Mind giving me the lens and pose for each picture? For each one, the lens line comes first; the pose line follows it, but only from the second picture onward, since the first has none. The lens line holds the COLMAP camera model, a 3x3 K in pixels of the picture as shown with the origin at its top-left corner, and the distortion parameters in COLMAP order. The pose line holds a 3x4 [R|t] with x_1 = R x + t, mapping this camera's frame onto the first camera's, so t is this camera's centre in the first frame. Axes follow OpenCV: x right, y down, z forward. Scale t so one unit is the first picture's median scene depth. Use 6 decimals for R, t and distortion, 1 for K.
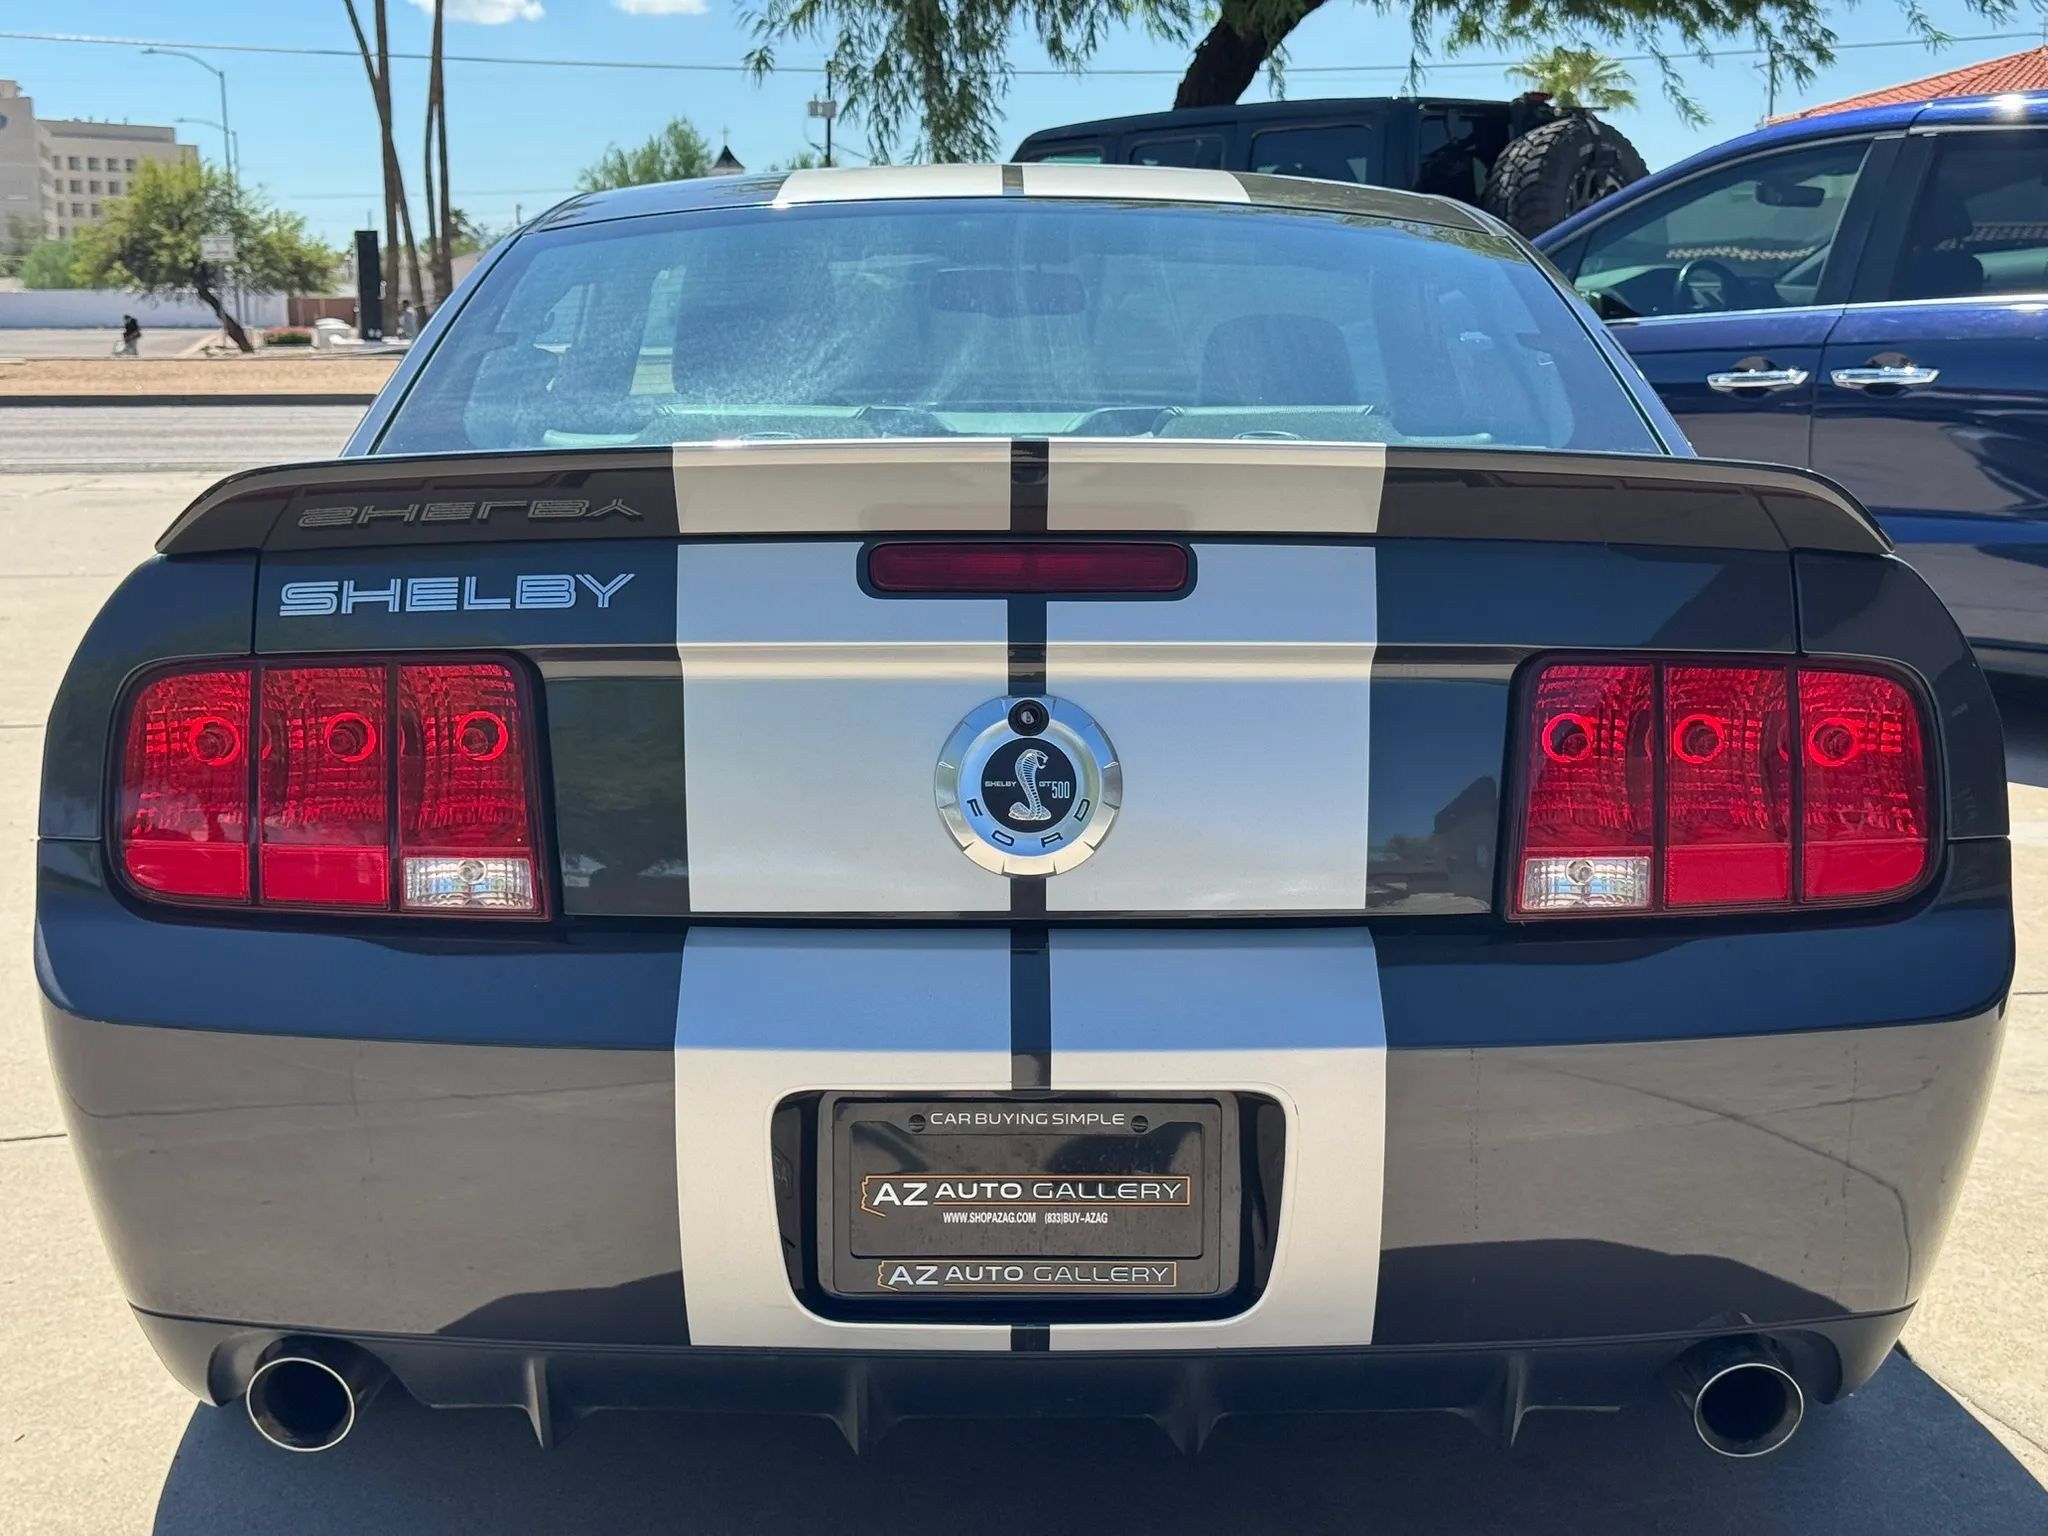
lens RADIAL K [[2906.2, 0, 1013.6], [0, 2906.2, 797.0], [0, 0, 1]] dist [0.185357, -0.379083]
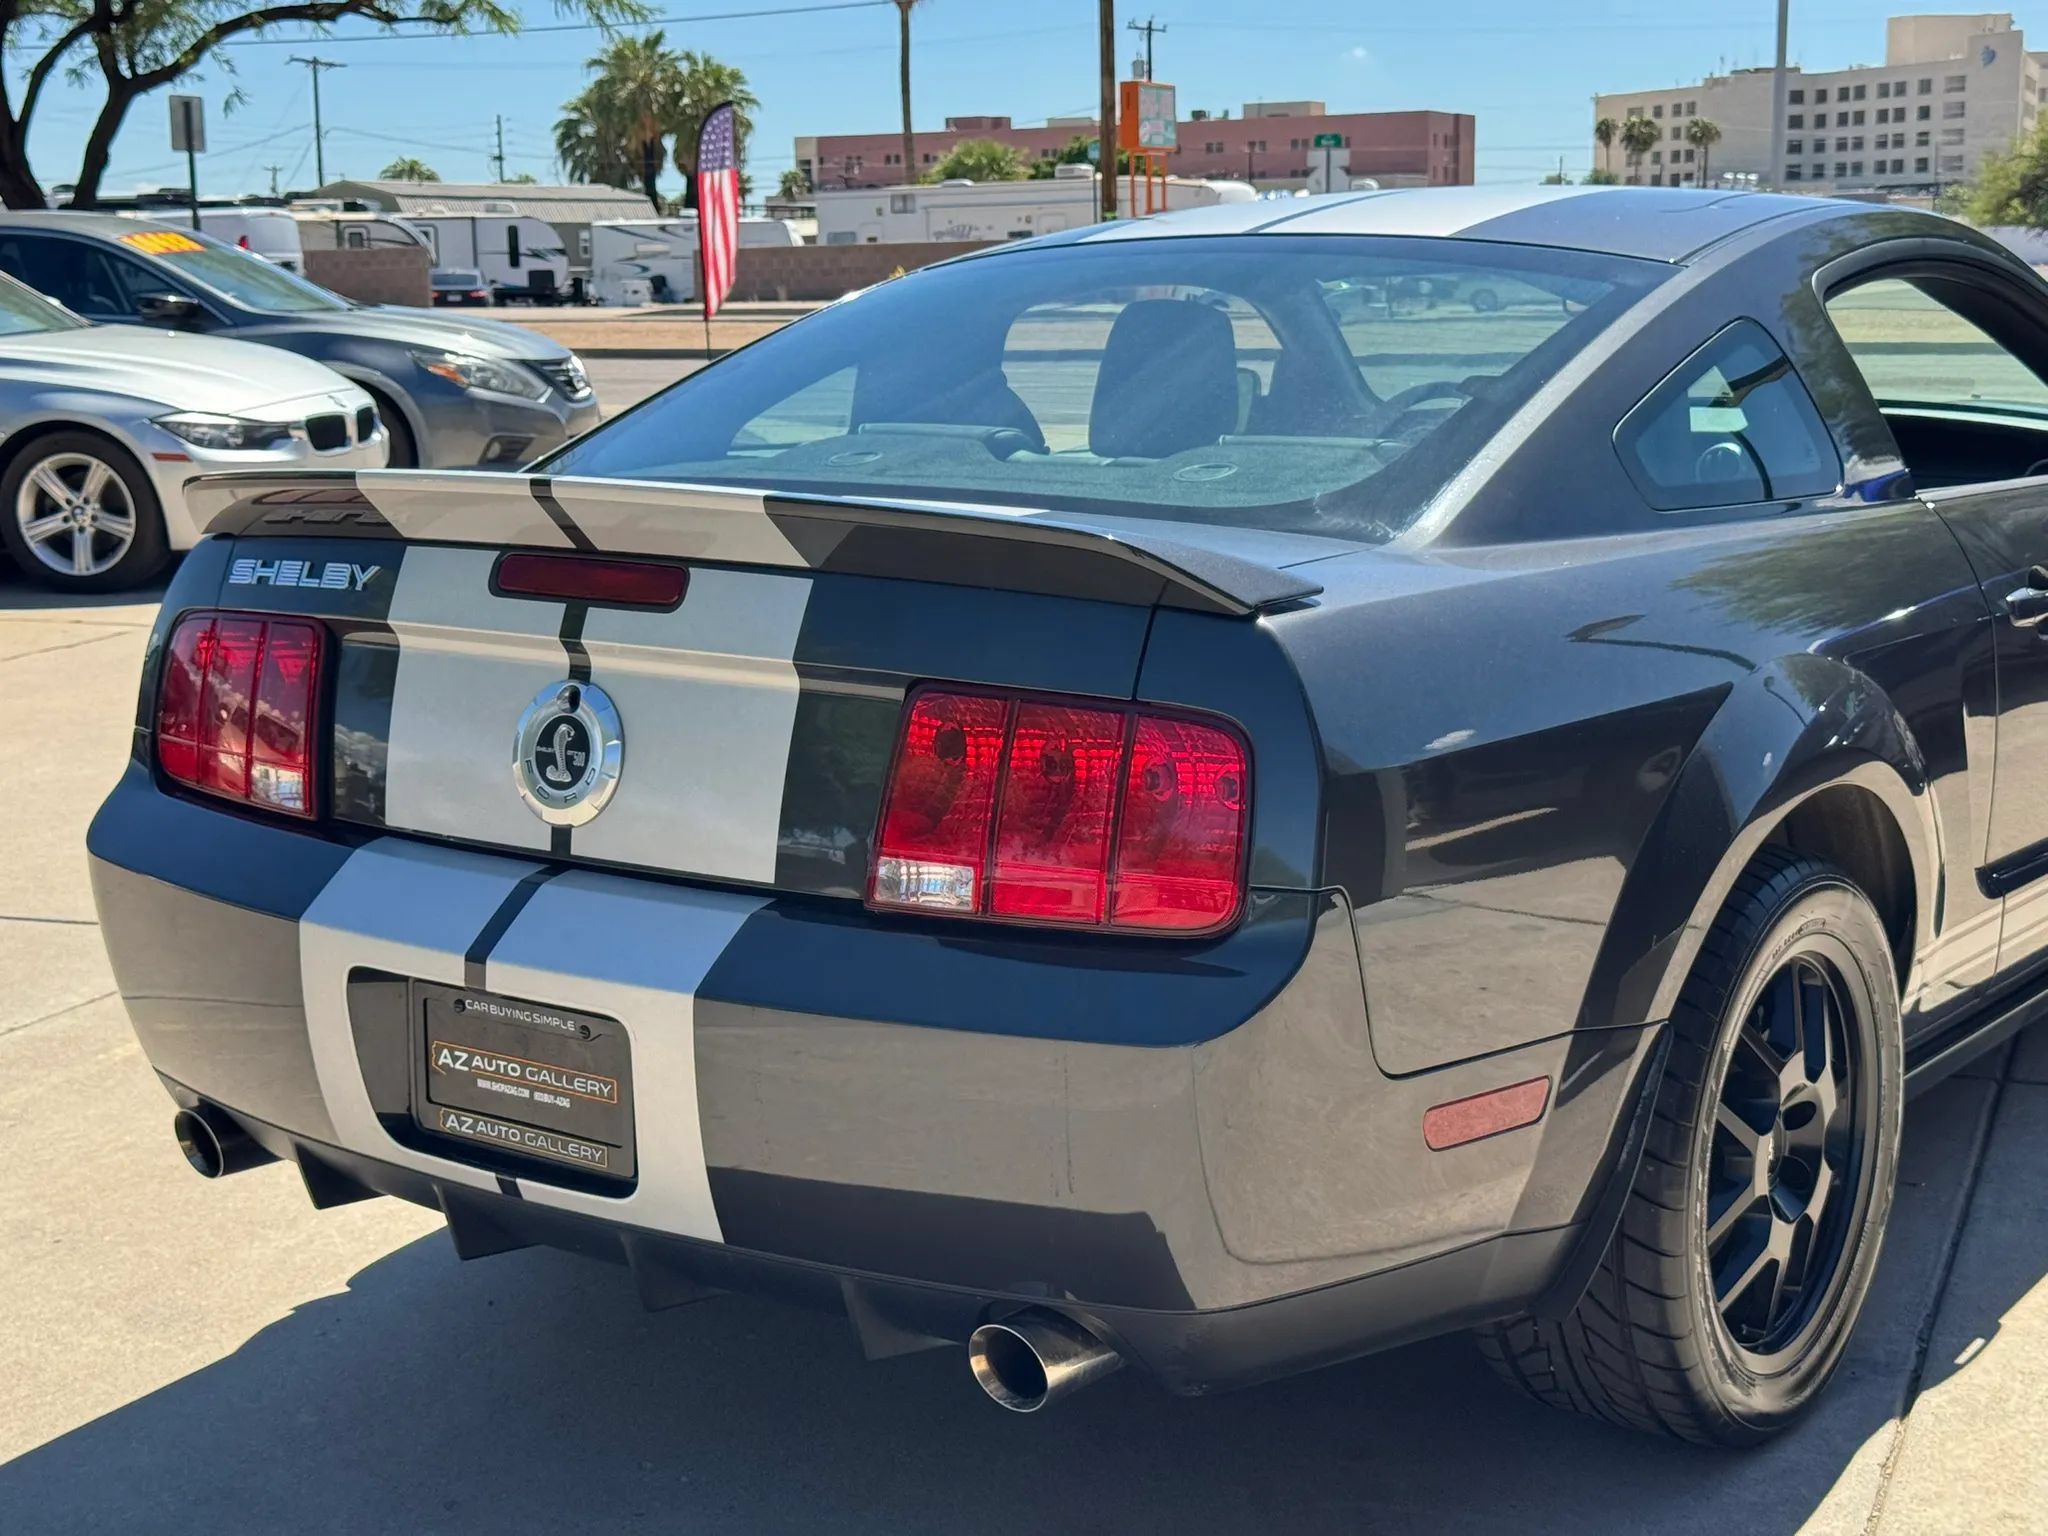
lens RADIAL K [[2906.2, 0, 1013.6], [0, 2906.2, 797.0], [0, 0, 1]] dist [0.185357, -0.379083]
pose [[0.797785, 0.101426, -0.594350, 0.903976], [-0.088332, 0.994775, 0.051192, -0.066237], [0.596437, 0.011660, 0.802575, 0.106595]]
